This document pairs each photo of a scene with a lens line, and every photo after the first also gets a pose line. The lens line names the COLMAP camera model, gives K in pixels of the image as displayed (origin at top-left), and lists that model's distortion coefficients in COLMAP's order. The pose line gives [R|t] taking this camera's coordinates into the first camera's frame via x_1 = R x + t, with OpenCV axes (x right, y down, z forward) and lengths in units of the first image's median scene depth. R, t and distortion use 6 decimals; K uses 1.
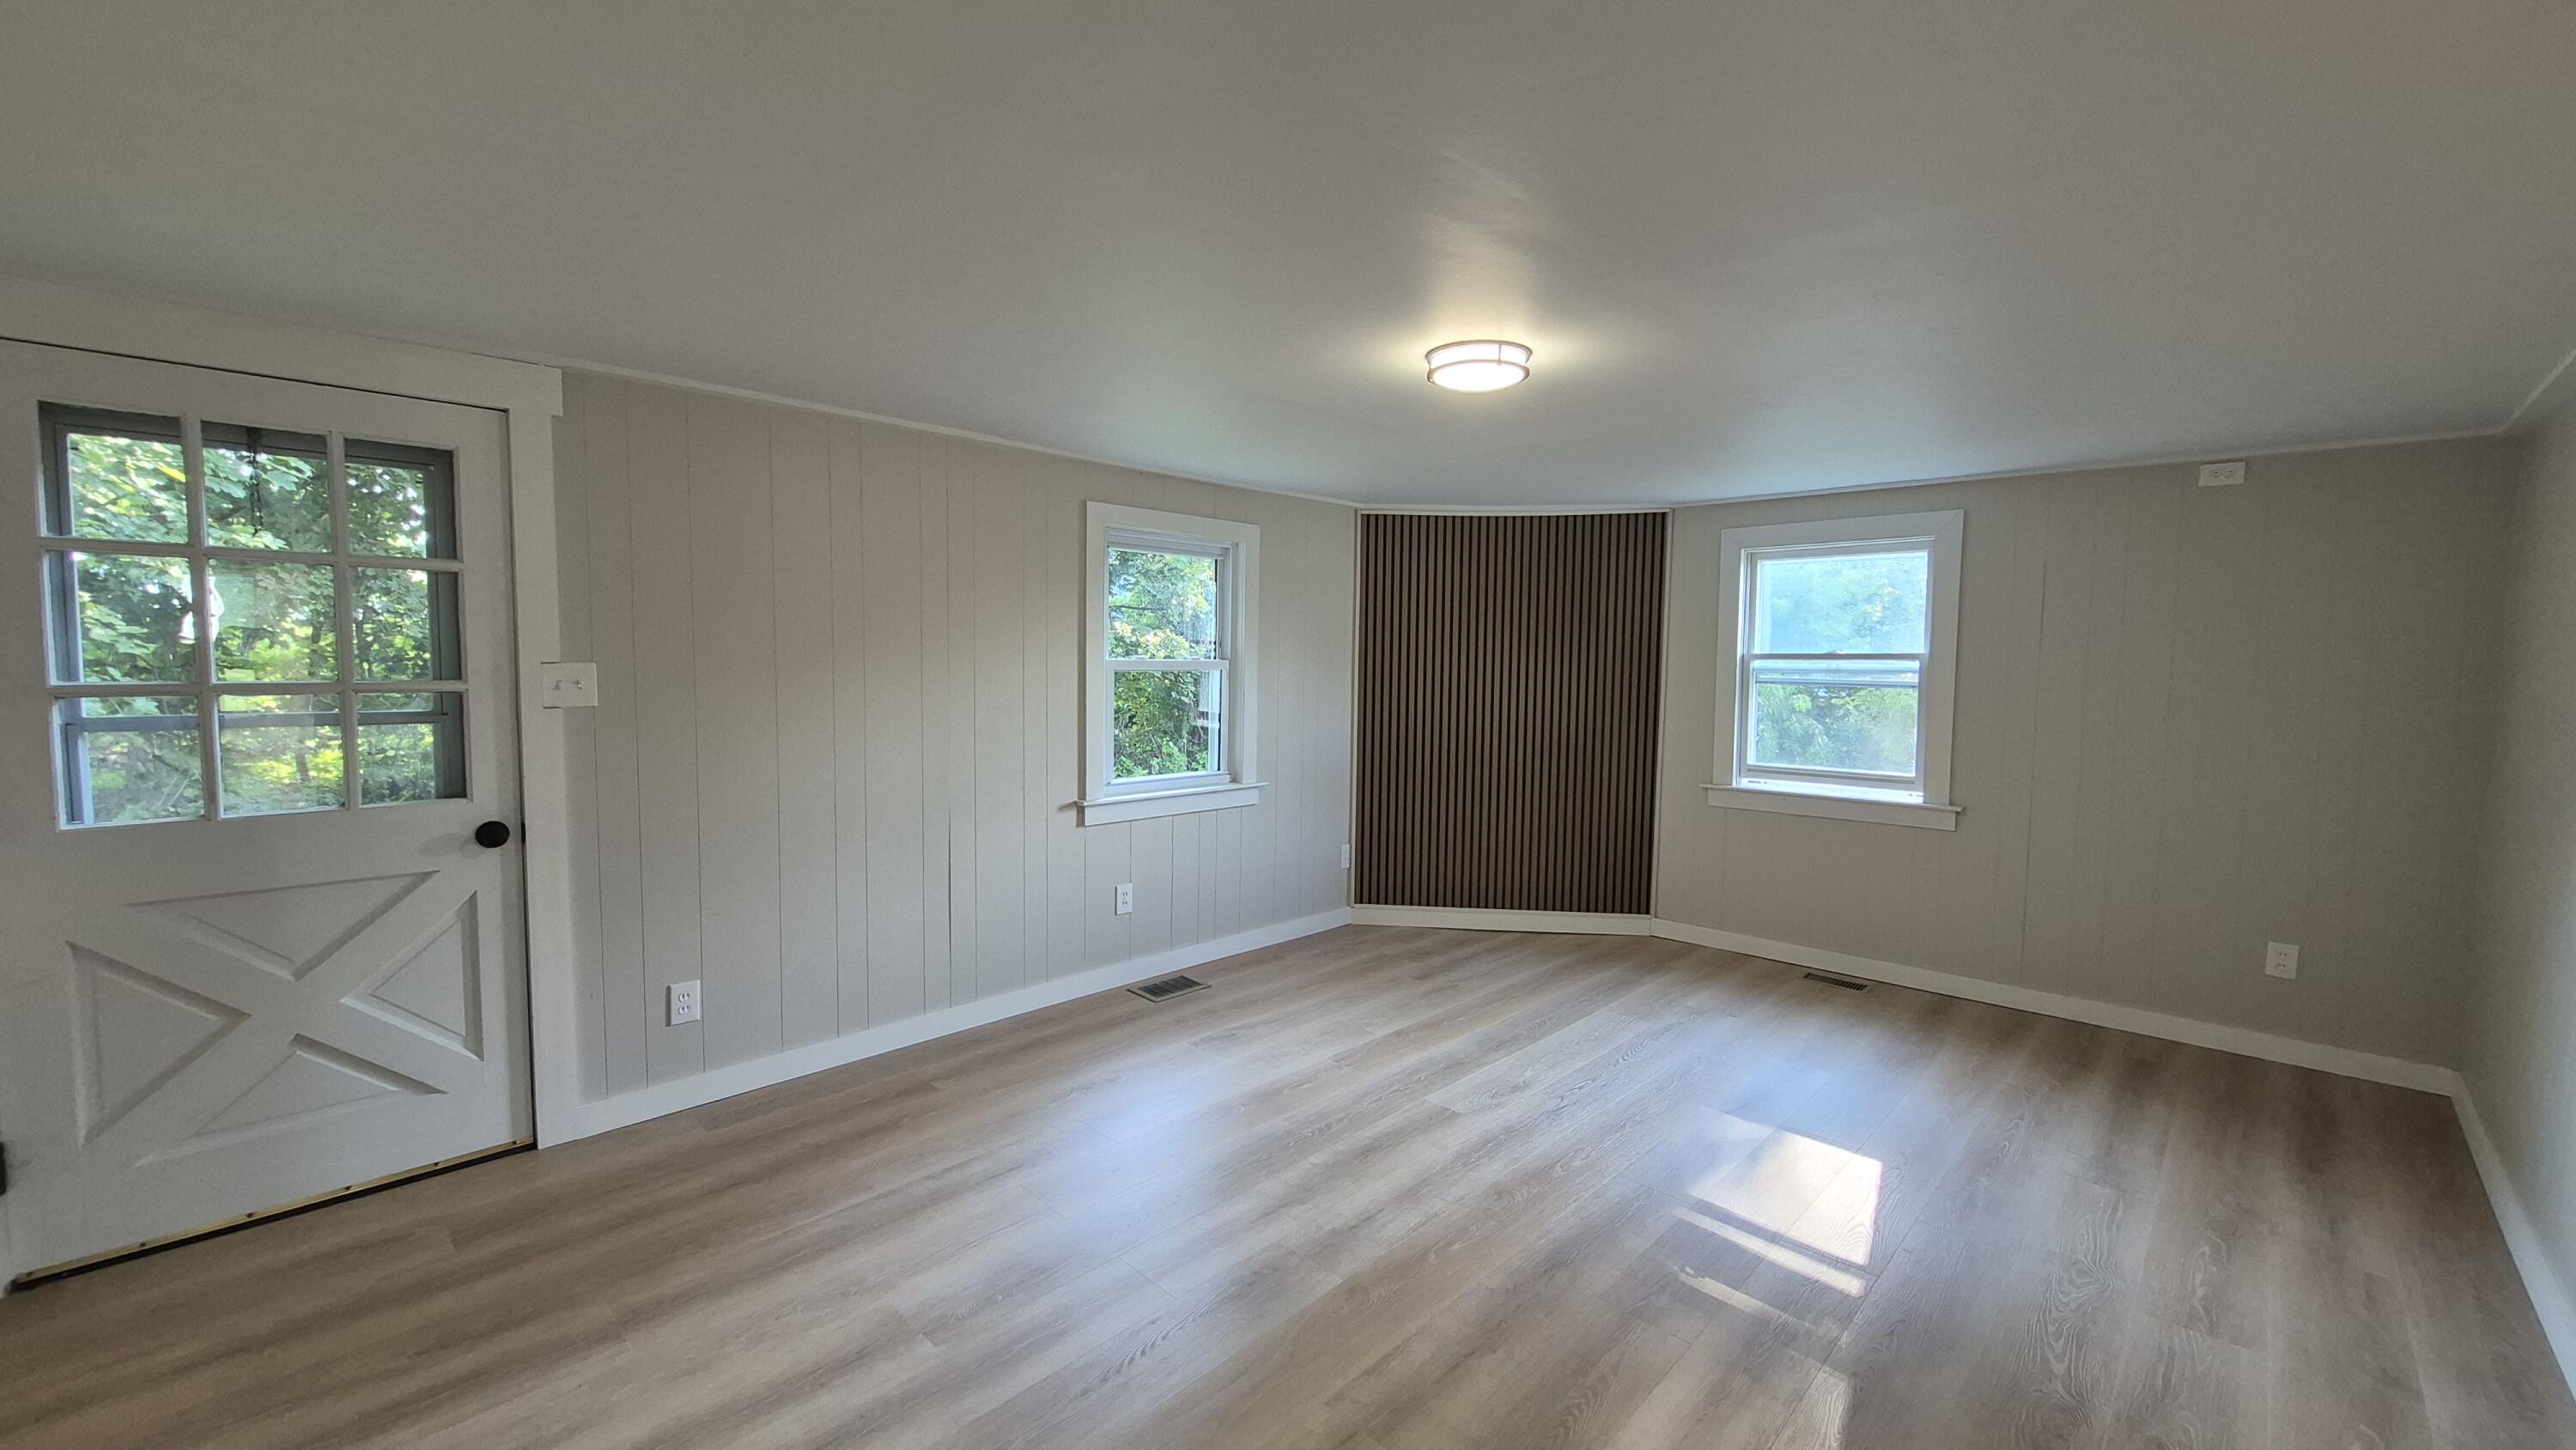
lens RADIAL K [[1016.8, 0, 1294.0], [0, 1016.8, 719.1], [0, 0, 1]] dist [-0.001186, -0.000229]
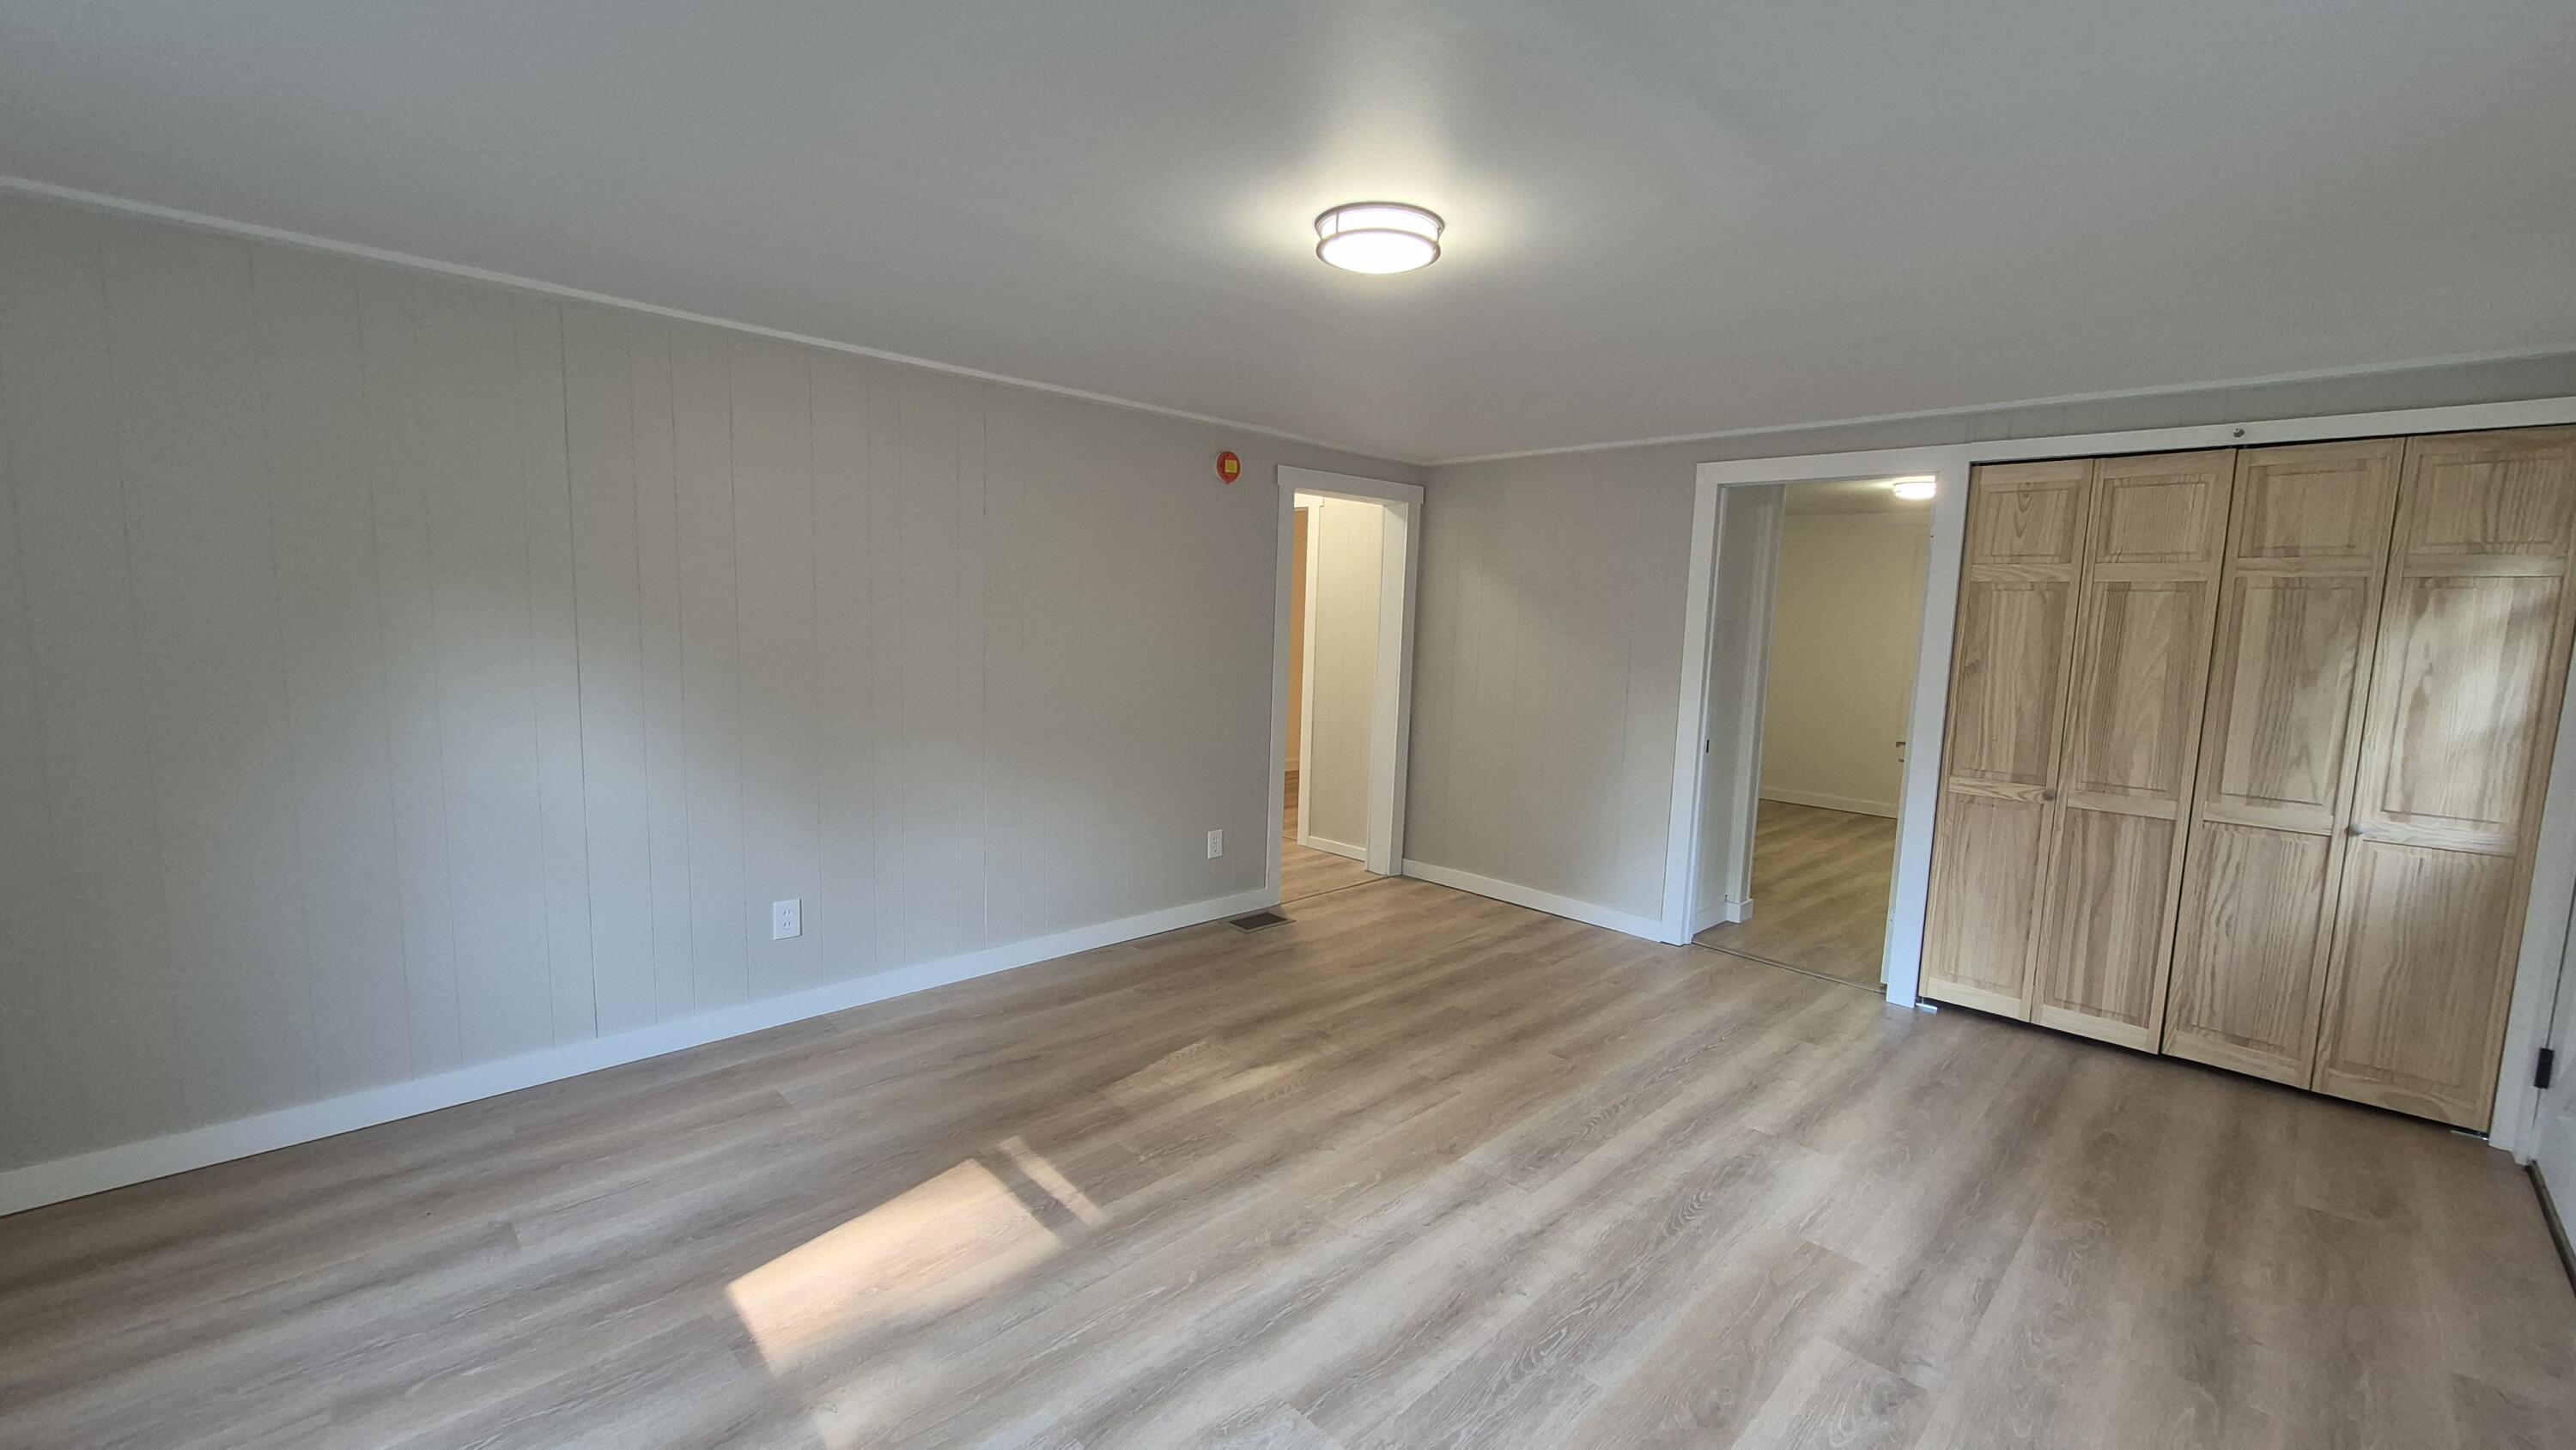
lens RADIAL K [[1016.8, 0, 1296.2], [0, 1016.8, 722.4], [0, 0, 1]] dist [-0.001186, -0.000229]
pose [[-0.998624, -0.048818, 0.019169, 0.152011], [-0.044557, 0.982493, 0.180893, -0.079759], [-0.027664, 0.179790, -0.983316, 1.329674]]
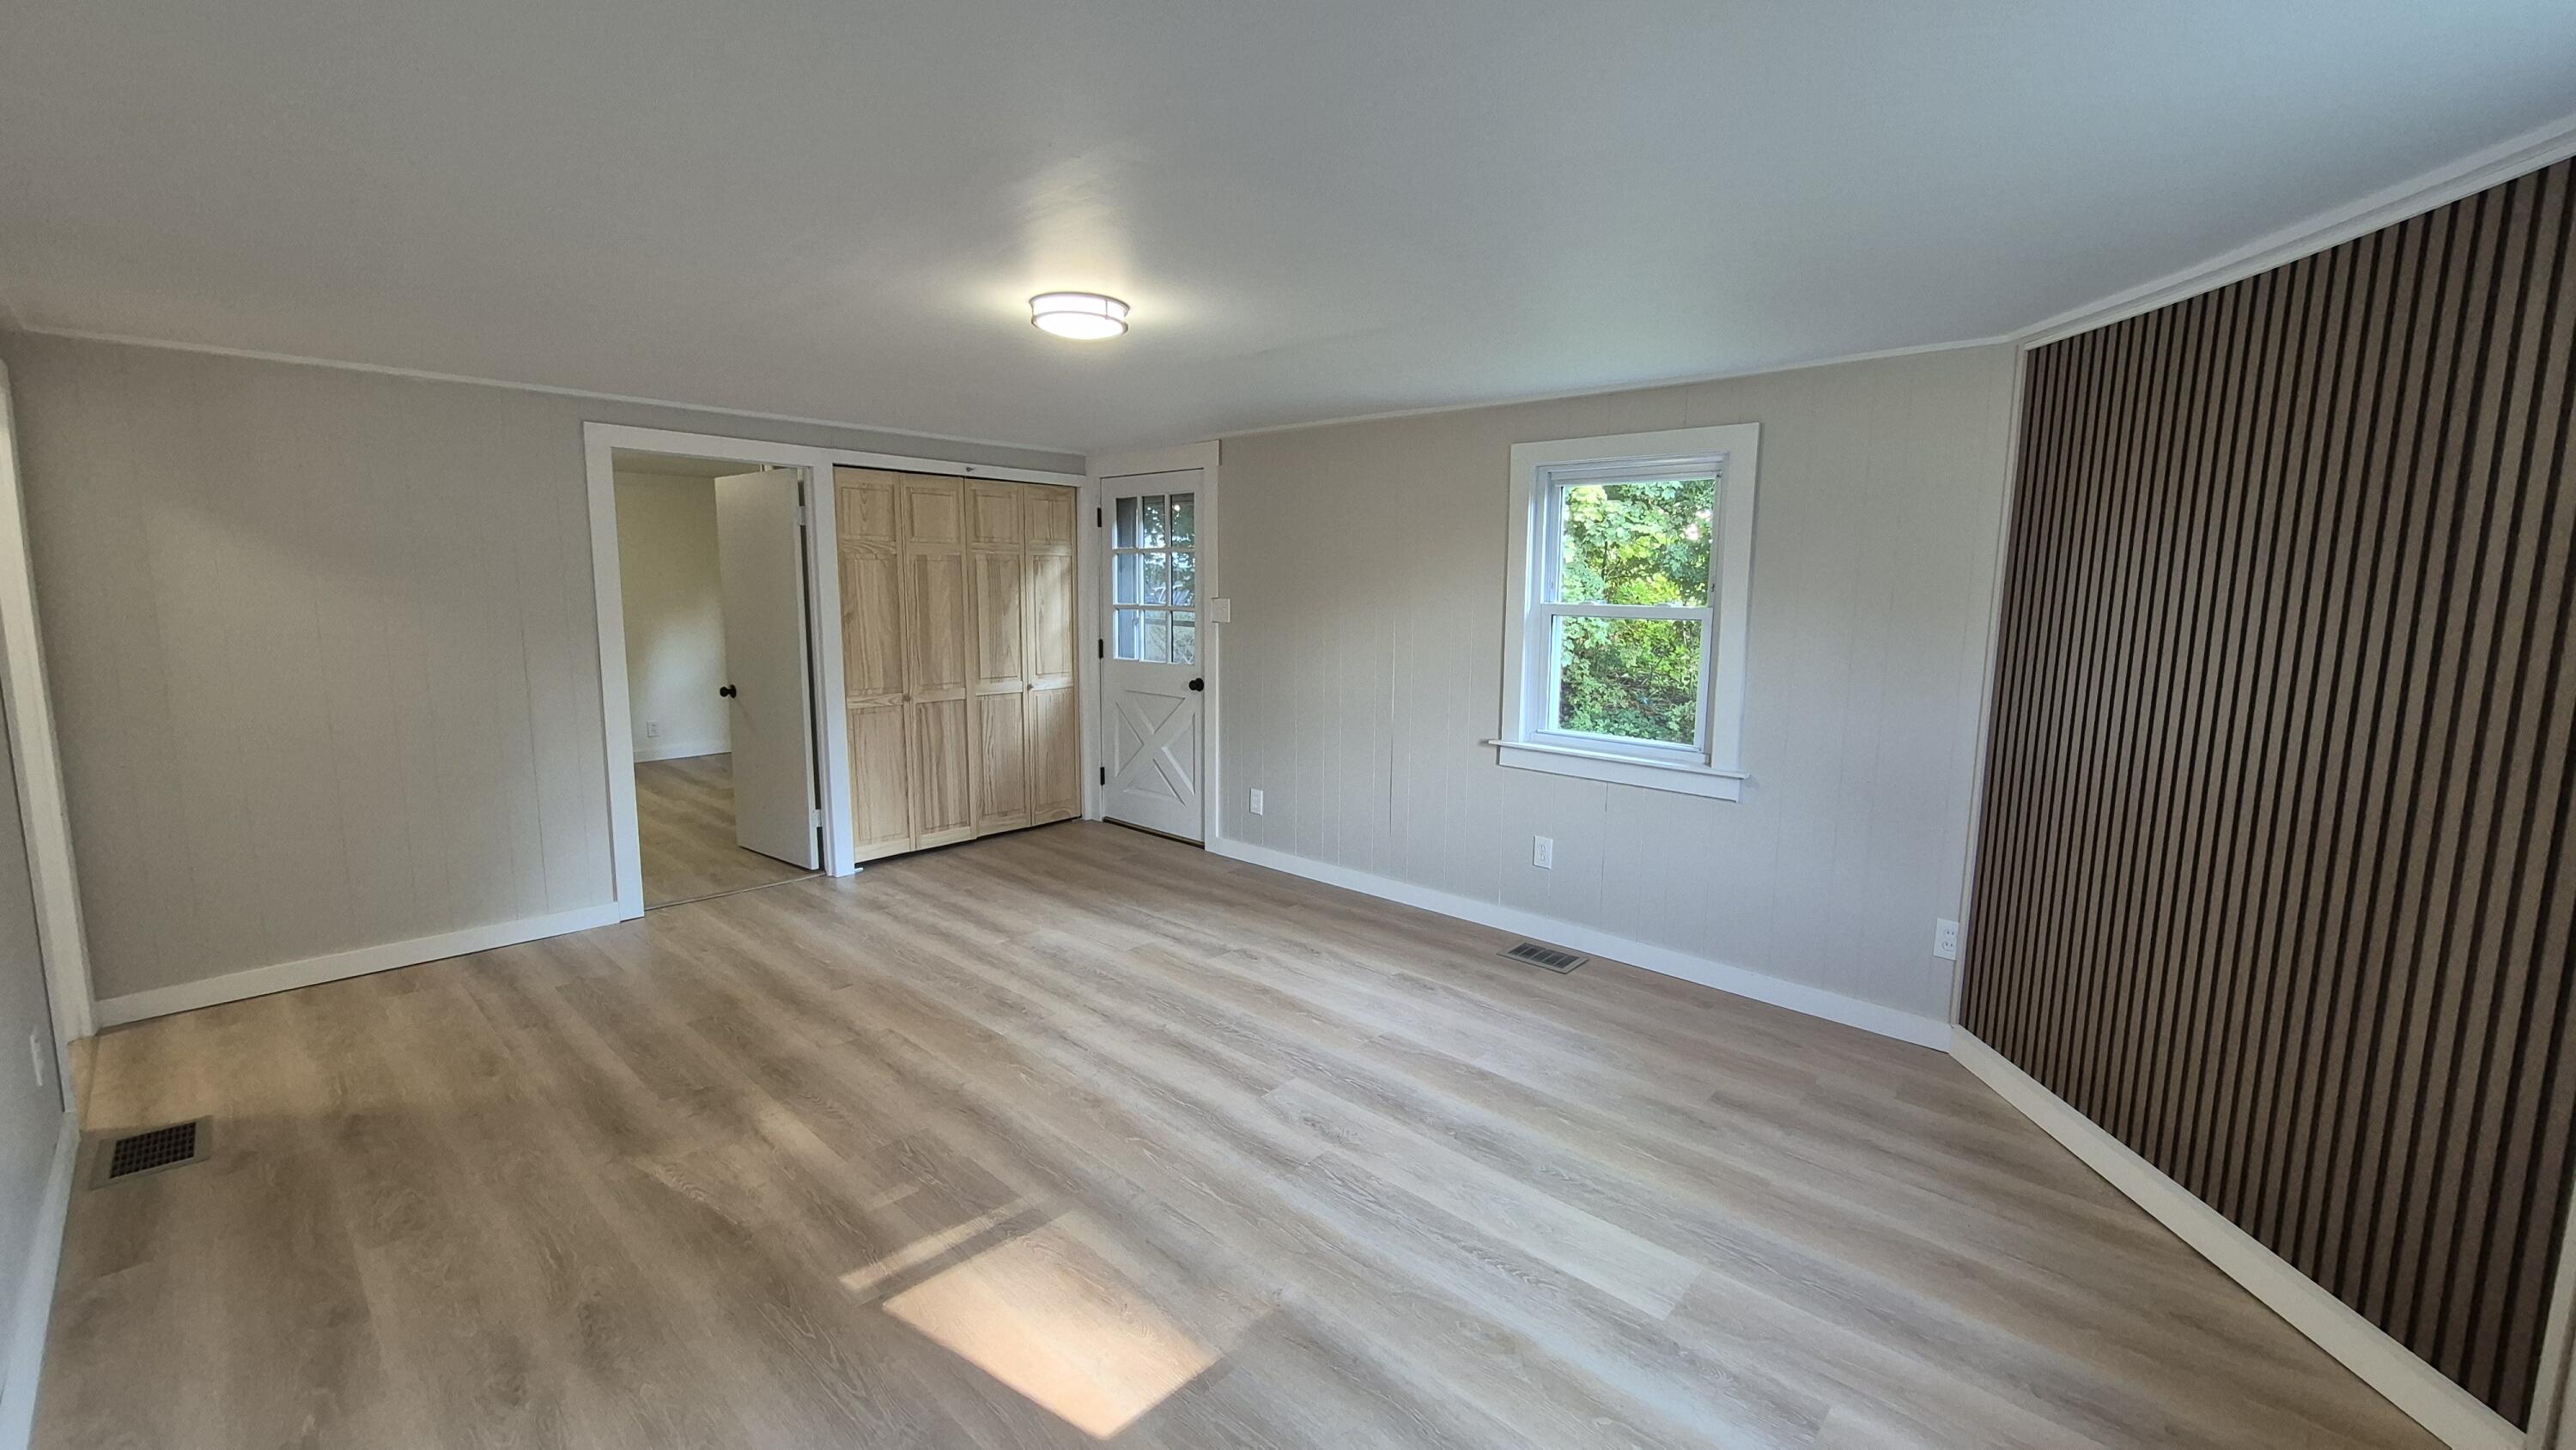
lens RADIAL K [[1016.8, 0, 1313.4], [0, 1016.8, 717.1], [0, 0, 1]] dist [-0.001186, -0.000229]
pose [[0.036044, 0.116092, -0.992584, 0.925264], [-0.081470, 0.990265, 0.112863, -0.050787], [0.996024, 0.076798, 0.045151, 0.873881]]
